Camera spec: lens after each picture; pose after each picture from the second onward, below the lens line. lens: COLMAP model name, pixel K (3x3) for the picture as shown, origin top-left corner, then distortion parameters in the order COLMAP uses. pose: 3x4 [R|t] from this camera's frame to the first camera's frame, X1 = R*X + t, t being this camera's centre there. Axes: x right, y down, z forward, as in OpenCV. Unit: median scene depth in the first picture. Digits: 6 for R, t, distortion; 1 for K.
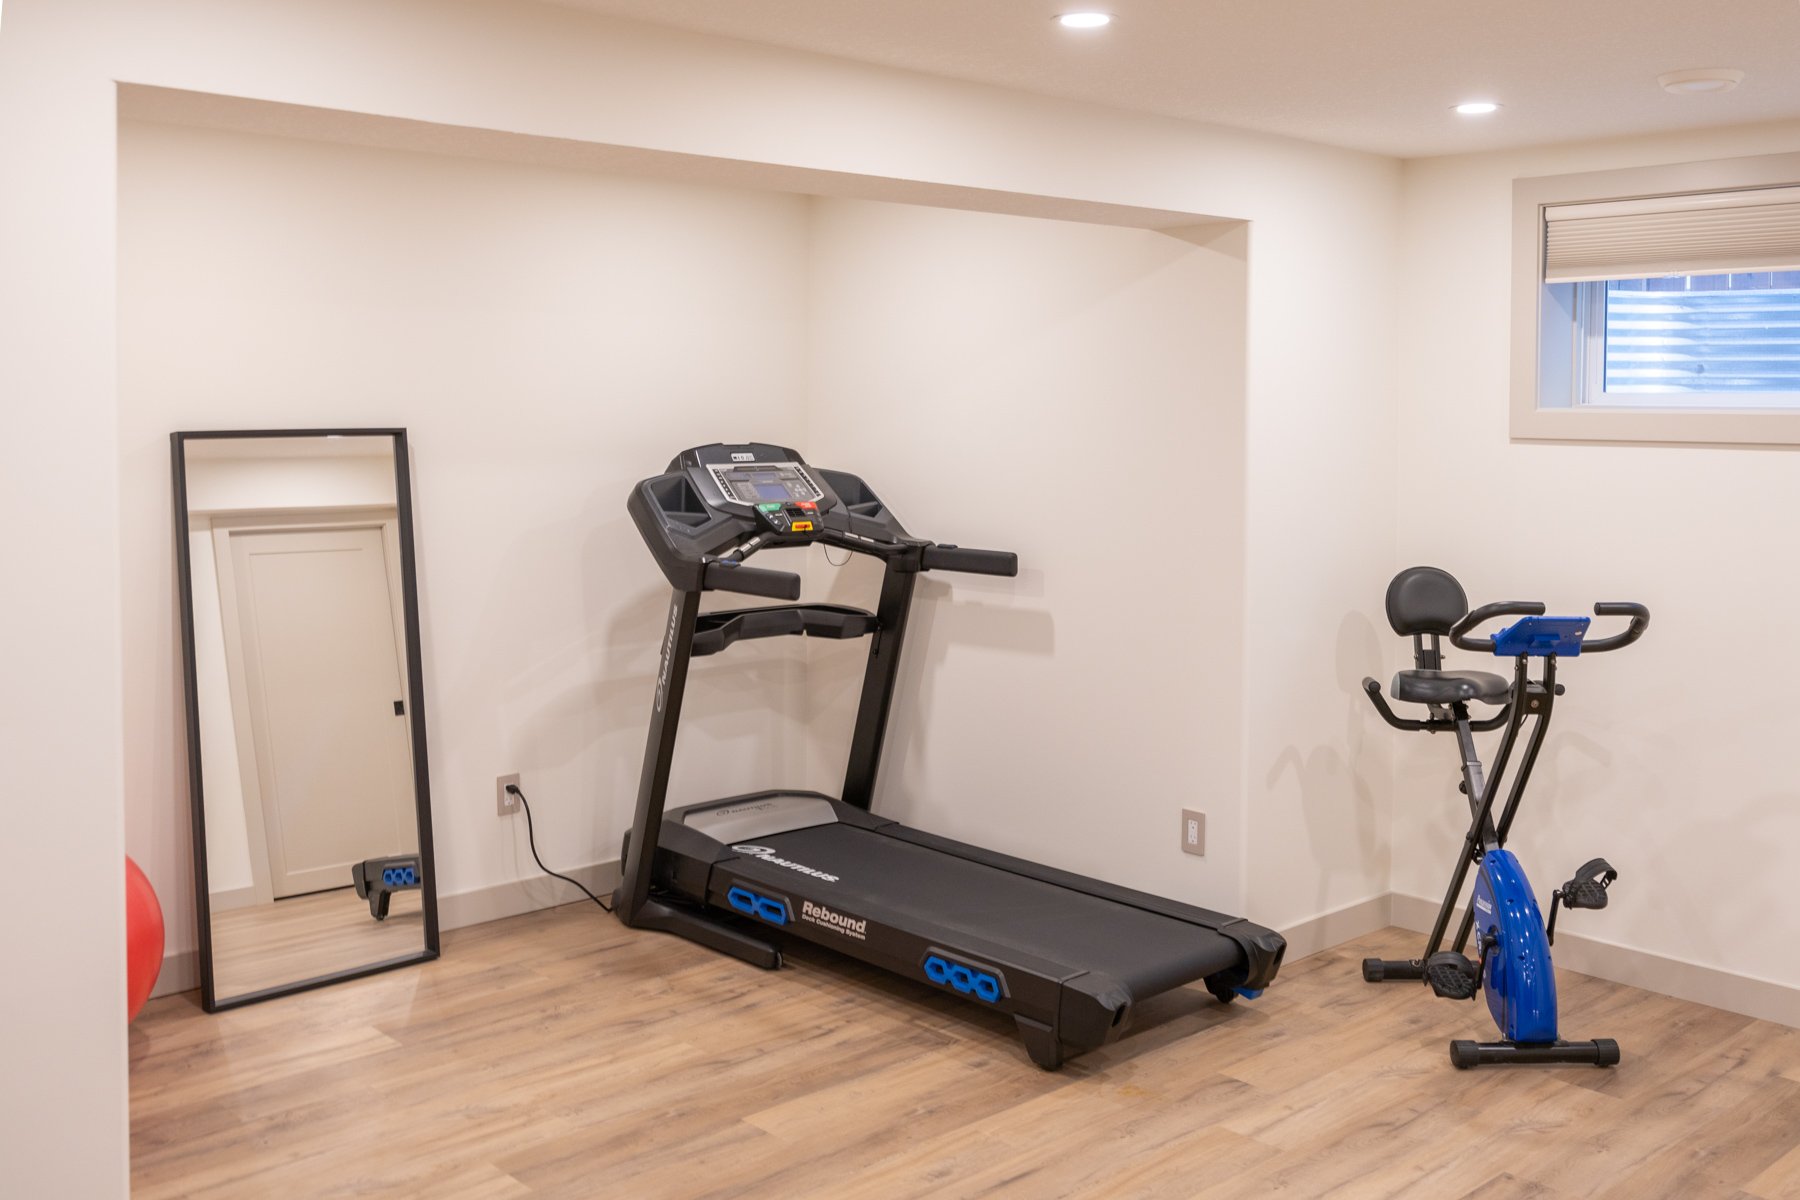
lens RADIAL K [[1703.1, 0, 901.1], [0, 1703.1, 445.3], [0, 0, 1]] dist [-0.004443, 0.002120]
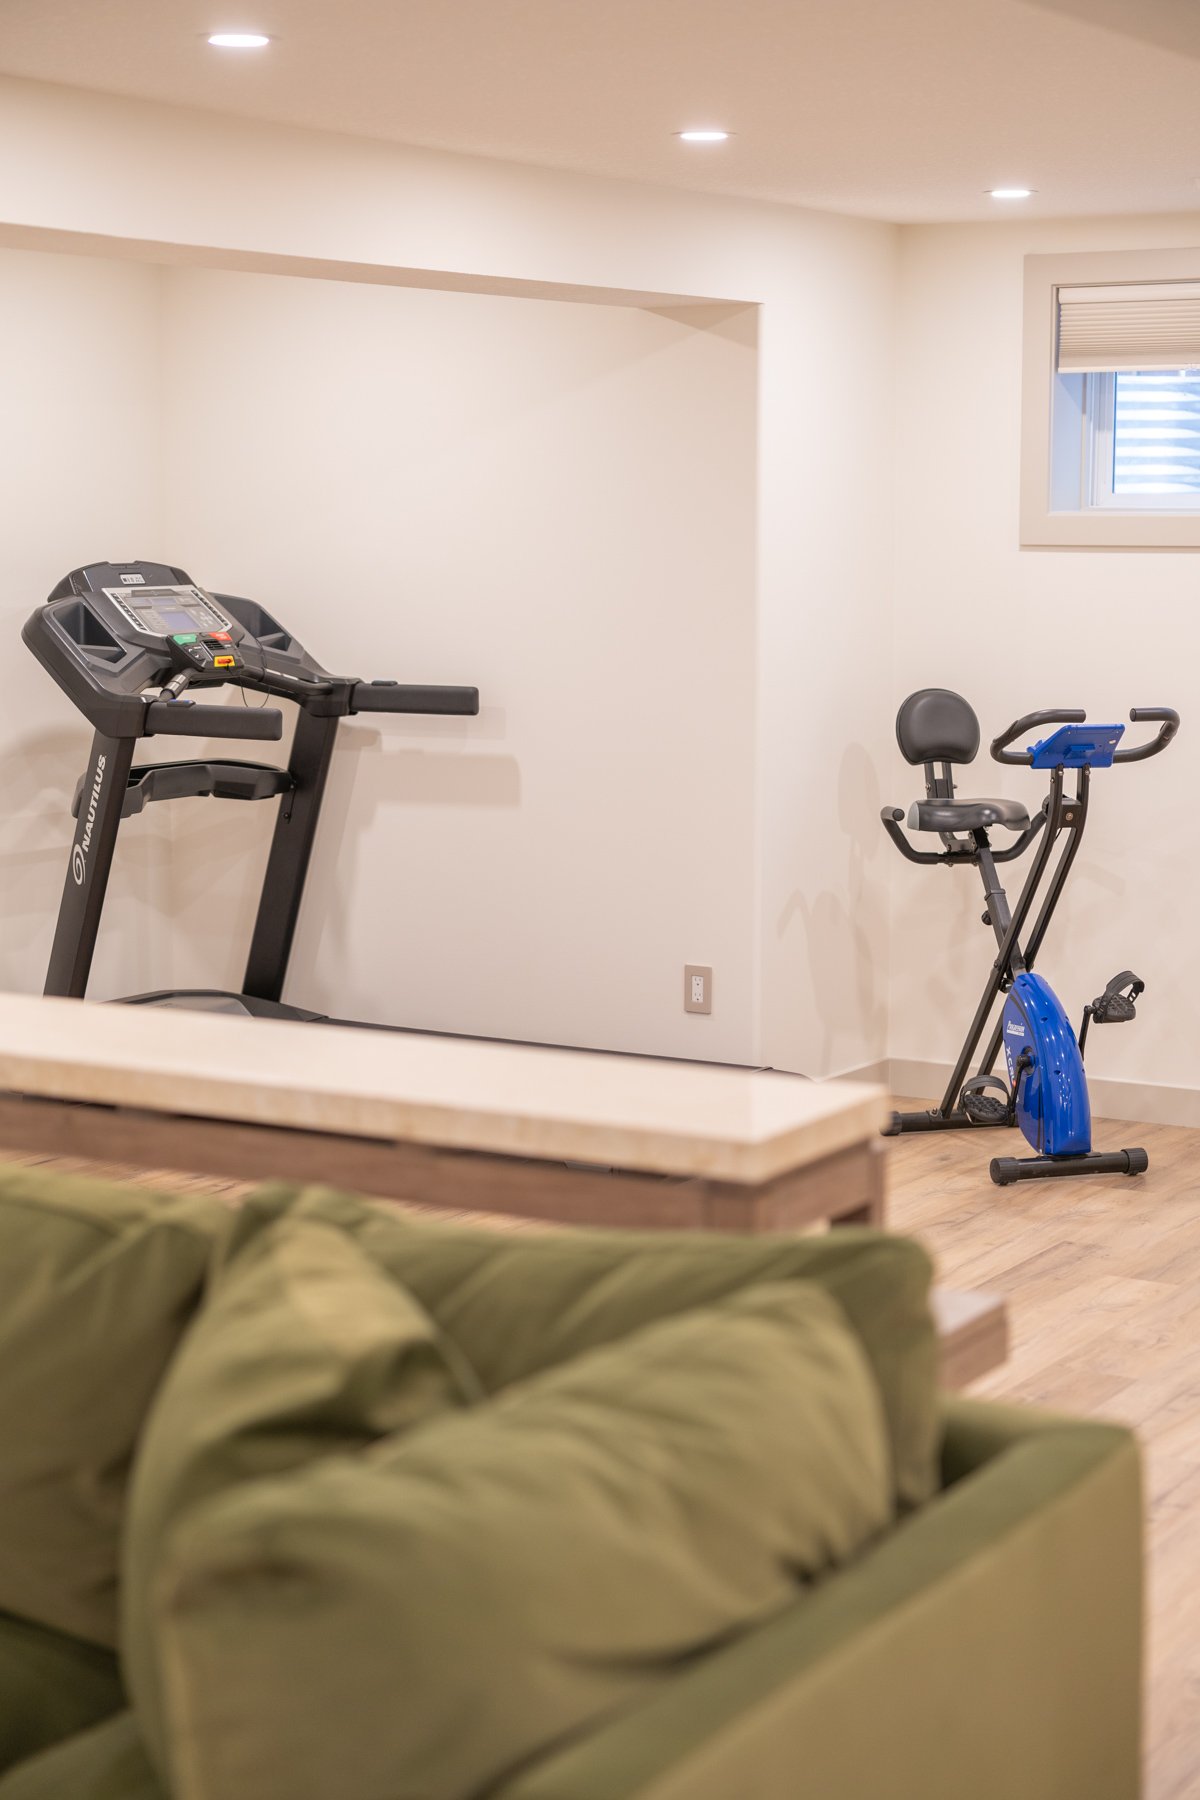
lens RADIAL K [[3119.0, 0, 600.0], [0, 3119.0, 900.0], [0, 0, 1]] dist [0.014845, -0.049658]
pose [[0.959812, -0.042237, 0.277446, -0.331126], [0.013203, 0.994311, 0.105696, 0.005354], [-0.280331, -0.097785, 0.954910, -0.550735]]
